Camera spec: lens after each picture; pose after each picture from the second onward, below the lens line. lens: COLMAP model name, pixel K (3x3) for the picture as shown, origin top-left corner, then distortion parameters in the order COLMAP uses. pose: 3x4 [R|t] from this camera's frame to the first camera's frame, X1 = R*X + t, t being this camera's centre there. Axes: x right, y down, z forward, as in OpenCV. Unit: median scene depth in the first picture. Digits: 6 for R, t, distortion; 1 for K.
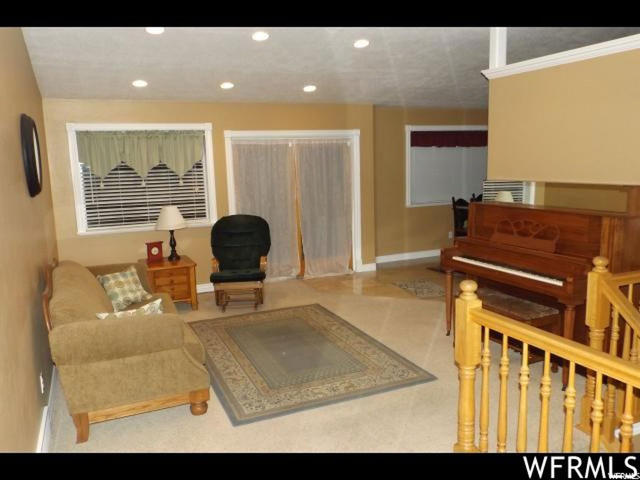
lens RADIAL K [[541.4, 0, 320.0], [0, 541.4, 240.0], [0, 0, 1]] dist [0.000013, -0.000360]
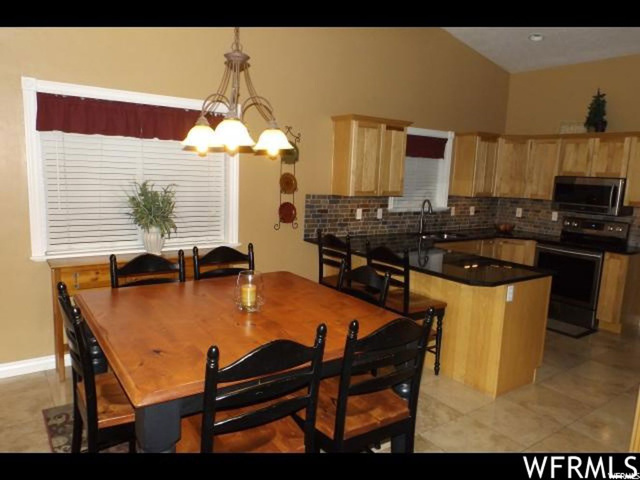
lens RADIAL K [[458.2, 0, 320.0], [0, 458.2, 240.0], [0, 0, 1]] dist [-0.005598, -0.008295]
pose [[-0.171377, -0.141798, 0.974948, -0.278441], [0.127891, 0.978013, 0.164725, -0.218535], [-0.976869, 0.152917, -0.149474, 1.419143]]
